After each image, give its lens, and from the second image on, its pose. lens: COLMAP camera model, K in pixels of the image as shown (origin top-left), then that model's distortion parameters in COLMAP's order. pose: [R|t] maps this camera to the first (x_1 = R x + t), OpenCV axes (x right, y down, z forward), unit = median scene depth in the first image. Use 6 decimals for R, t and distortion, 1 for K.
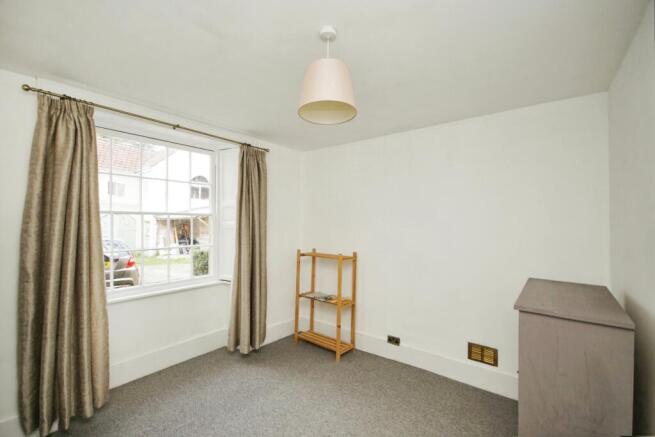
lens RADIAL K [[286.1, 0, 327.7], [0, 286.1, 226.9], [0, 0, 1]] dist [-0.001389, -0.000050]
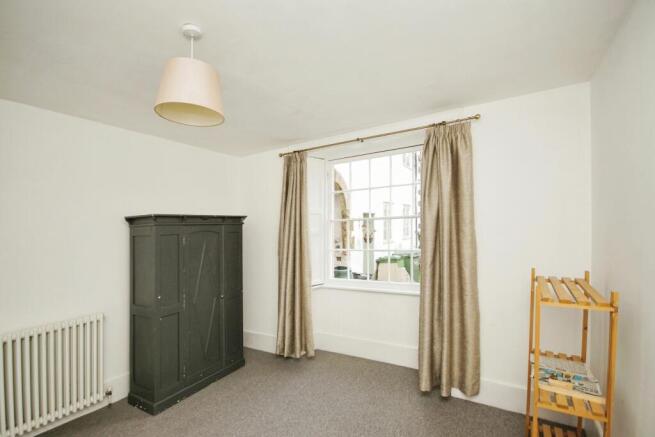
lens RADIAL K [[307.9, 0, 328.1], [0, 307.9, 239.2], [0, 0, 1]] dist [0.002853, 0.000352]
pose [[0.128655, 0.002455, -0.991686, 0.549226], [0.005300, 0.999981, 0.003164, 0.020305], [0.991675, -0.005663, 0.128639, 0.647132]]
